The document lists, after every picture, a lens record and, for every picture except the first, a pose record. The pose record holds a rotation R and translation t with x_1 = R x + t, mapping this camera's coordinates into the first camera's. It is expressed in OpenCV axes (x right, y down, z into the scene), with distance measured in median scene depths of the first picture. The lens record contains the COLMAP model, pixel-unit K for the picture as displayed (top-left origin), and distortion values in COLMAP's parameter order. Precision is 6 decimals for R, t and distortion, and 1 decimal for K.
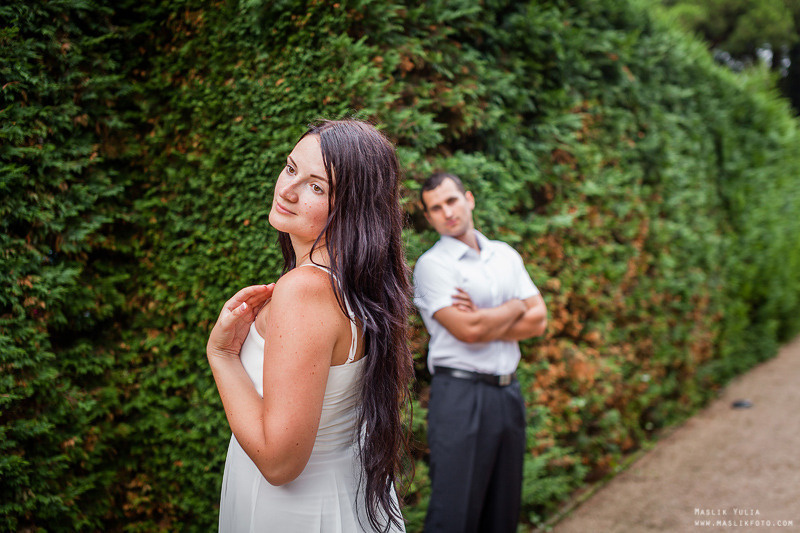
lens RADIAL K [[982.5, 0, 400.0], [0, 982.5, 266.5], [0, 0, 1]] dist [-0.041441, -0.005154]
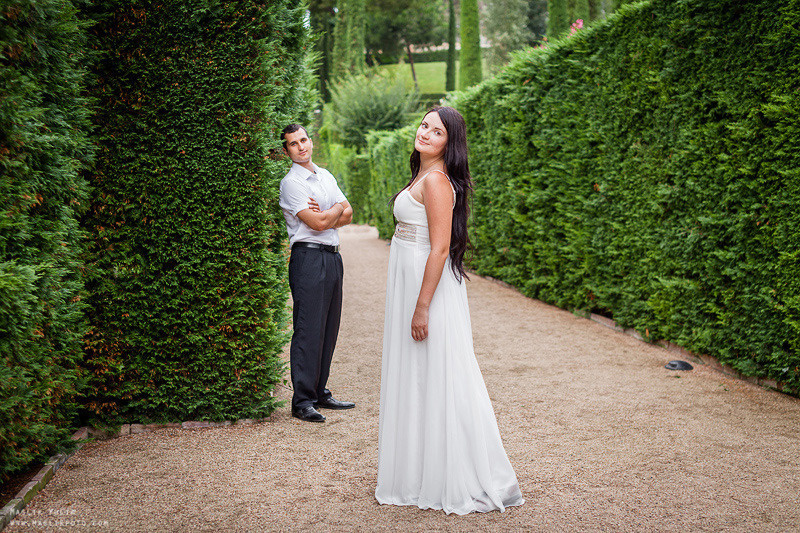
lens RADIAL K [[982.5, 0, 400.0], [0, 982.5, 266.5], [0, 0, 1]] dist [-0.041441, -0.005154]
pose [[0.863855, -0.037116, 0.502371, -0.638367], [0.010872, 0.998423, 0.055071, 0.053065], [-0.503623, -0.042112, 0.862897, -0.503944]]
